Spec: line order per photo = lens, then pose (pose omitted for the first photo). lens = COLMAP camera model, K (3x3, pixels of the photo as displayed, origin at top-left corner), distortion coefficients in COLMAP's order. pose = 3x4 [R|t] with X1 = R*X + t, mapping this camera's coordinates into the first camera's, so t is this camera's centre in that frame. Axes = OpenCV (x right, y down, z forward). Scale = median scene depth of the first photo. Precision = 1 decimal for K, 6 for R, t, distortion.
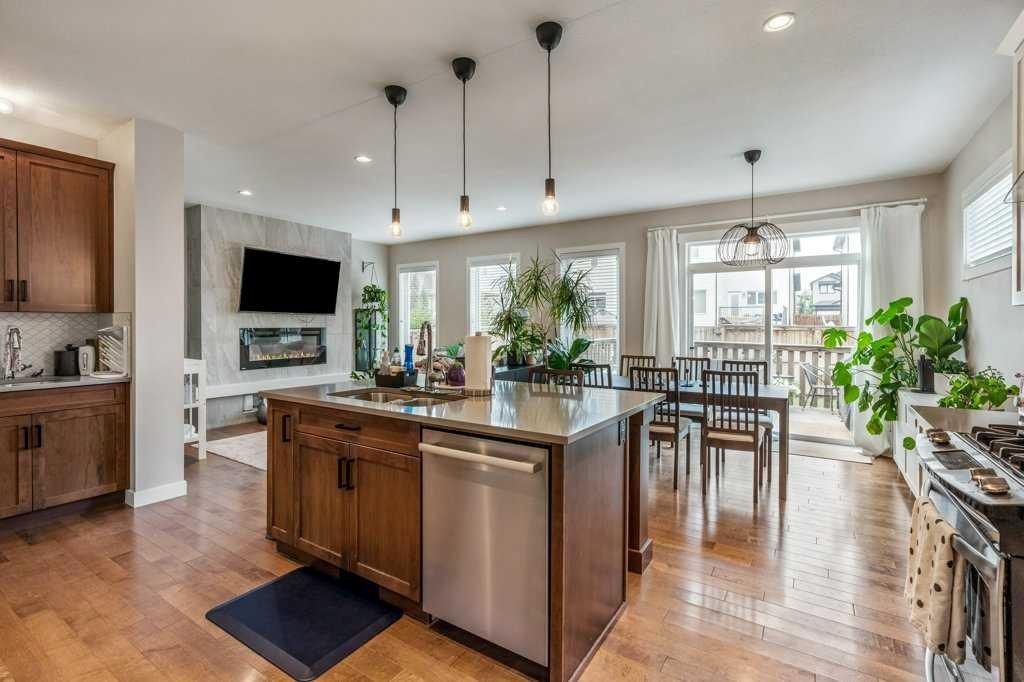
lens RADIAL K [[468.1, 0, 520.3], [0, 468.1, 328.5], [0, 0, 1]] dist [-0.004156, 0.002522]
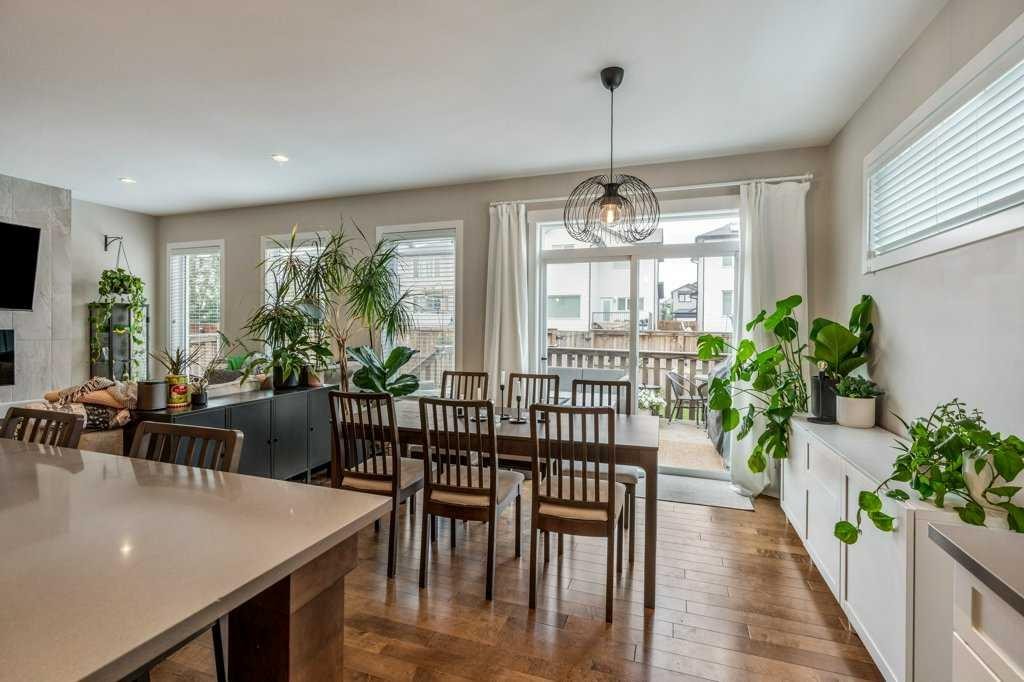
lens RADIAL K [[468.1, 0, 515.3], [0, 468.1, 334.5], [0, 0, 1]] dist [-0.004156, 0.002522]
pose [[0.972516, 0.004528, 0.232790, 0.140385], [-0.005594, 0.999977, 0.003919, -0.001490], [-0.232767, -0.005114, 0.972519, 0.255391]]
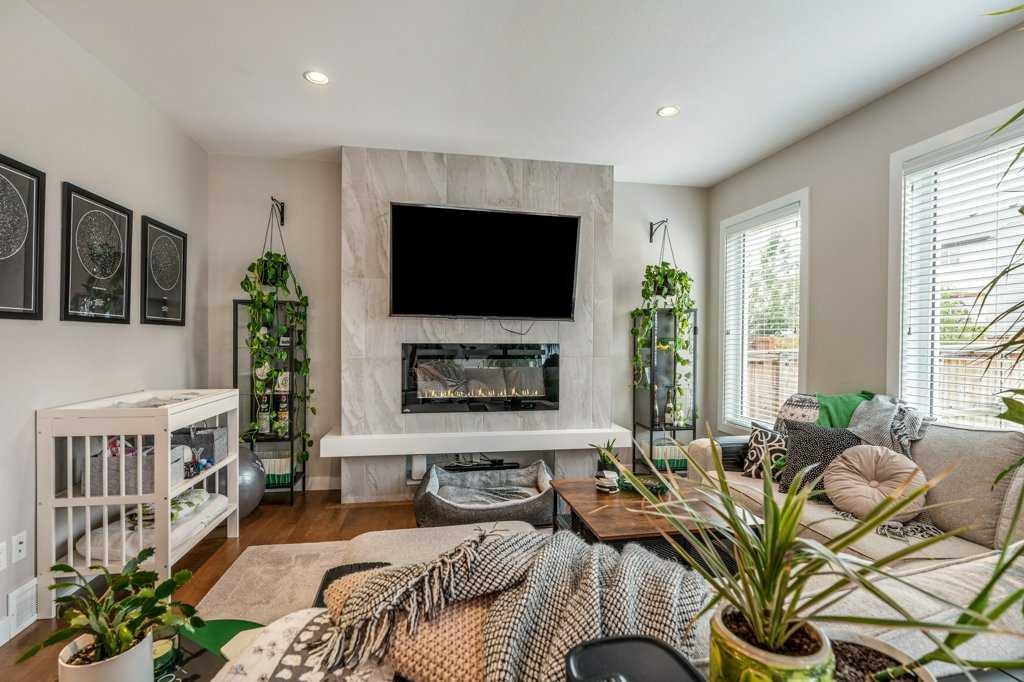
lens RADIAL K [[468.1, 0, 510.7], [0, 468.1, 345.3], [0, 0, 1]] dist [-0.004156, 0.002522]
pose [[0.677067, 0.014715, -0.735774, -0.063948], [-0.011139, 0.999890, 0.009747, -0.006153], [0.735837, 0.001597, 0.677157, 0.736315]]
